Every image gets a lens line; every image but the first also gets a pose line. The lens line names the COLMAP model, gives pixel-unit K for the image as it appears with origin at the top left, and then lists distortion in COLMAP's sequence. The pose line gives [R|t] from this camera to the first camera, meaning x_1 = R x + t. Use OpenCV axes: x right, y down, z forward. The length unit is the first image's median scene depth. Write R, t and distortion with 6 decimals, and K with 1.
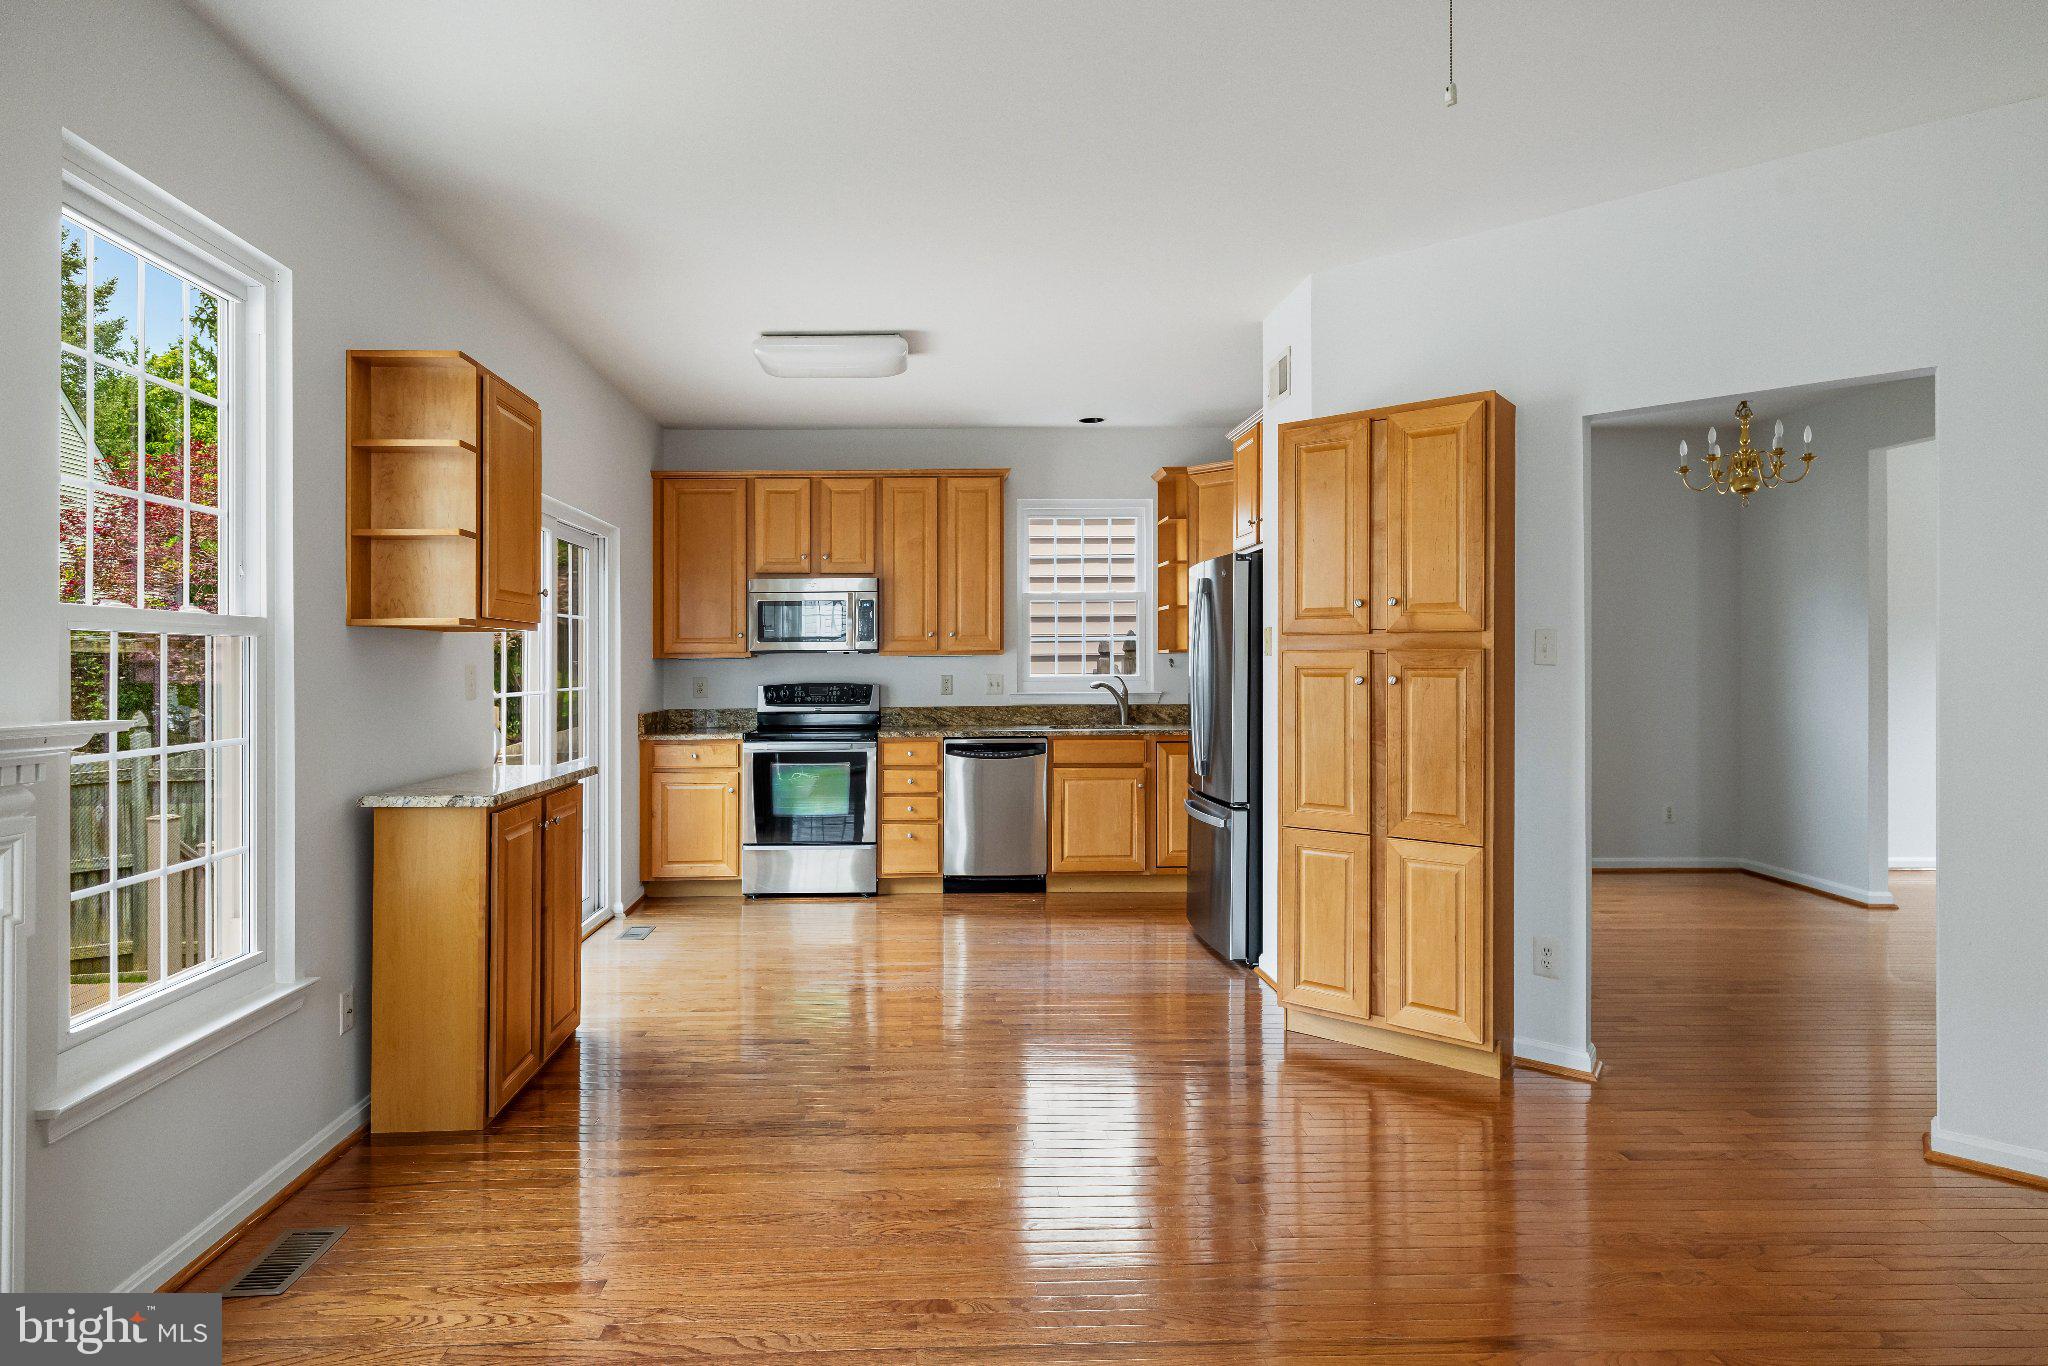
lens RADIAL K [[1142.8, 0, 1017.4], [0, 1142.8, 660.3], [0, 0, 1]] dist [0.017429, 0.000408]
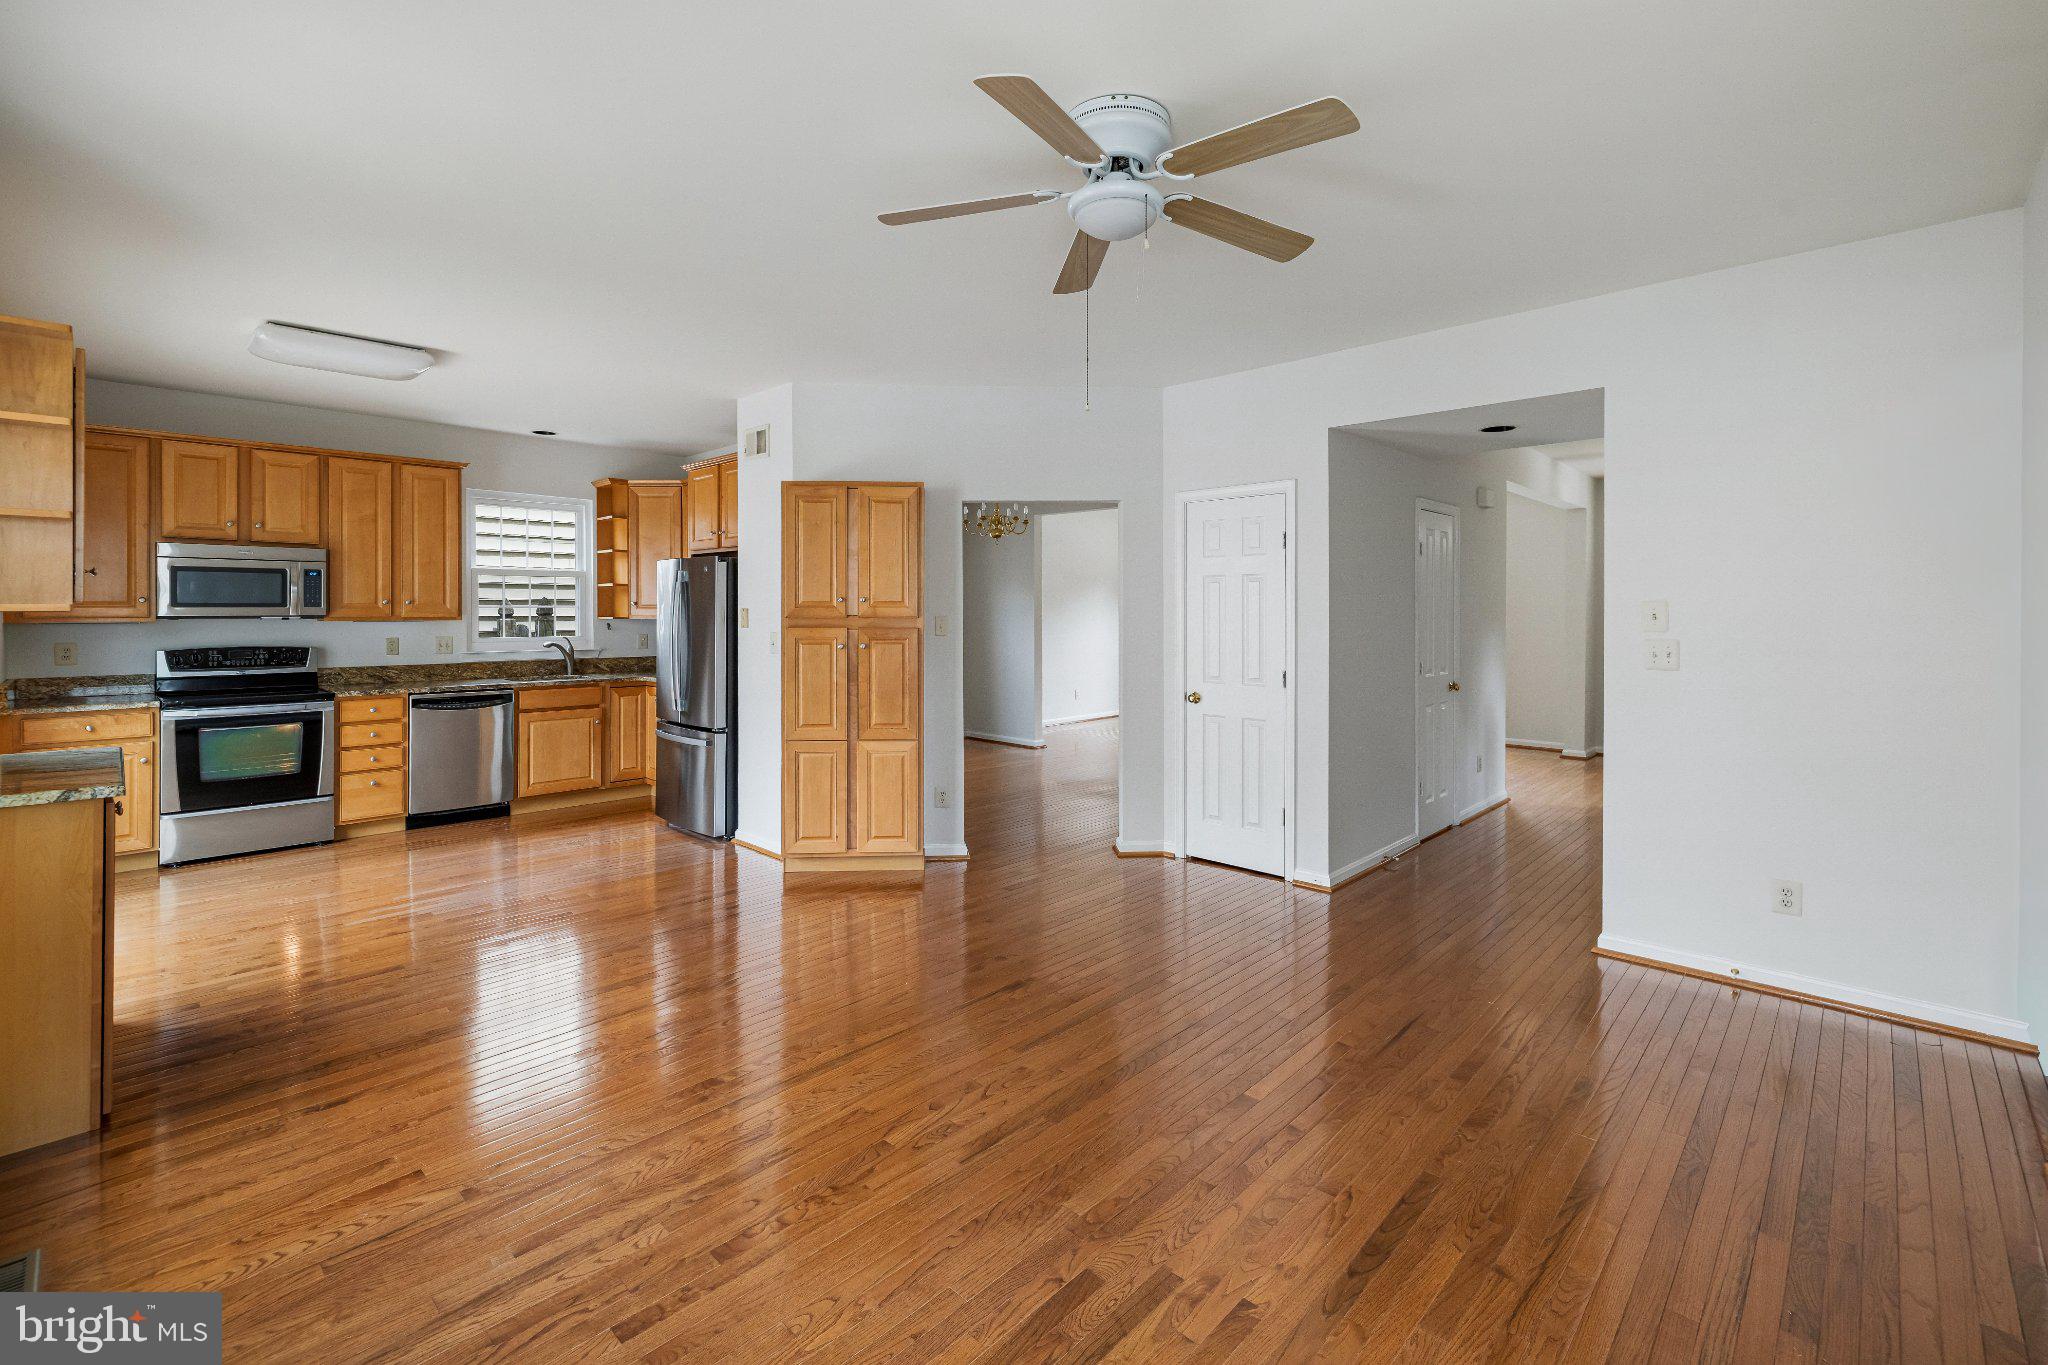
lens RADIAL K [[861.9, 0, 995.7], [0, 861.9, 606.1], [0, 0, 1]] dist [-0.001003, -0.000245]
pose [[0.728029, 0.010910, 0.685459, -0.227005], [-0.009777, 0.999937, -0.005531, -0.020711], [-0.685477, -0.002674, 0.728090, -0.027093]]
